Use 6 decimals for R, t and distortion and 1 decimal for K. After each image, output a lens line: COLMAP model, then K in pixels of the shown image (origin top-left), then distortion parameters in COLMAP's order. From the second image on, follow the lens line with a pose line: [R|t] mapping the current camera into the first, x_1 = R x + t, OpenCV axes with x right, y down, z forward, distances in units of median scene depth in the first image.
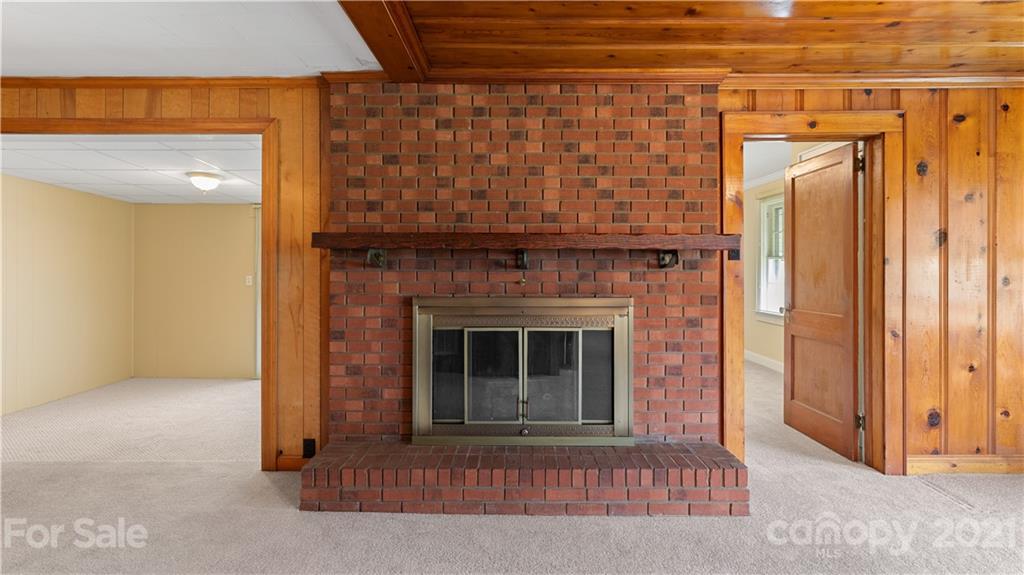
lens RADIAL K [[502.6, 0, 509.9], [0, 502.6, 271.6], [0, 0, 1]] dist [-0.000433, 0.000223]
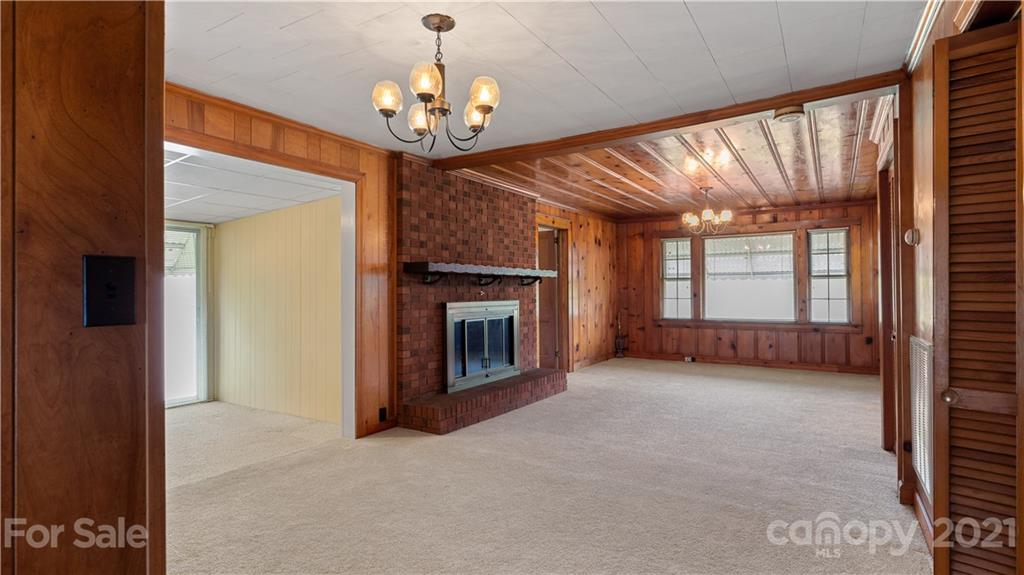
lens RADIAL K [[492.3, 0, 512.0], [0, 492.3, 287.5], [0, 0, 1]] dist [0.000833, 0.000133]
pose [[0.544148, 0.000496, 0.838989, -1.383895], [0.008042, 0.999951, -0.005806, 0.011717], [-0.838951, 0.009906, 0.544117, -0.044424]]
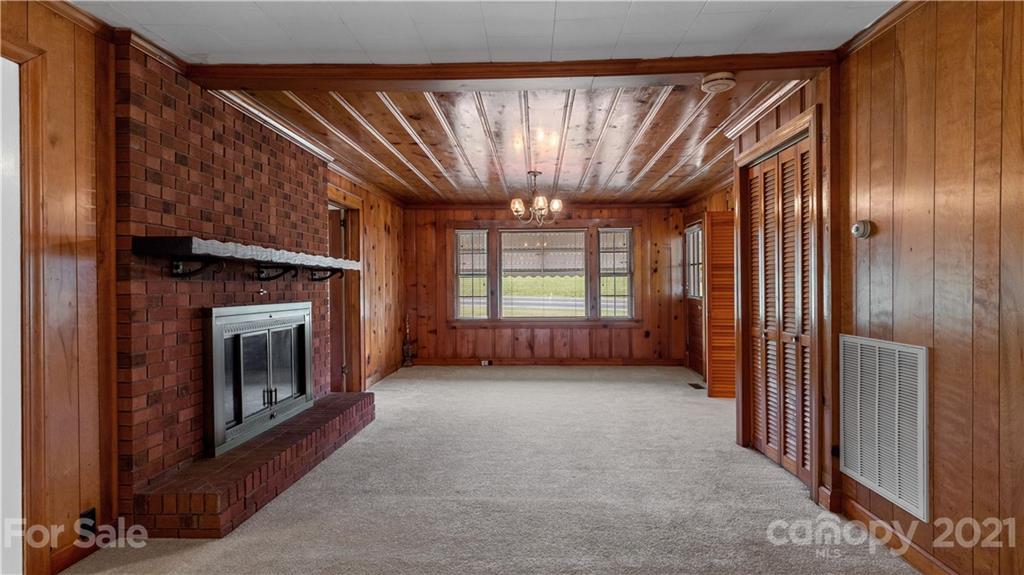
lens RADIAL K [[509.1, 0, 514.4], [0, 509.1, 290.8], [0, 0, 1]] dist [-0.000036, 0.000328]
pose [[0.042836, -0.009729, 0.999035, -1.139265], [0.007928, 0.999924, 0.009398, 0.012004], [-0.999051, 0.007518, 0.042910, 0.356451]]
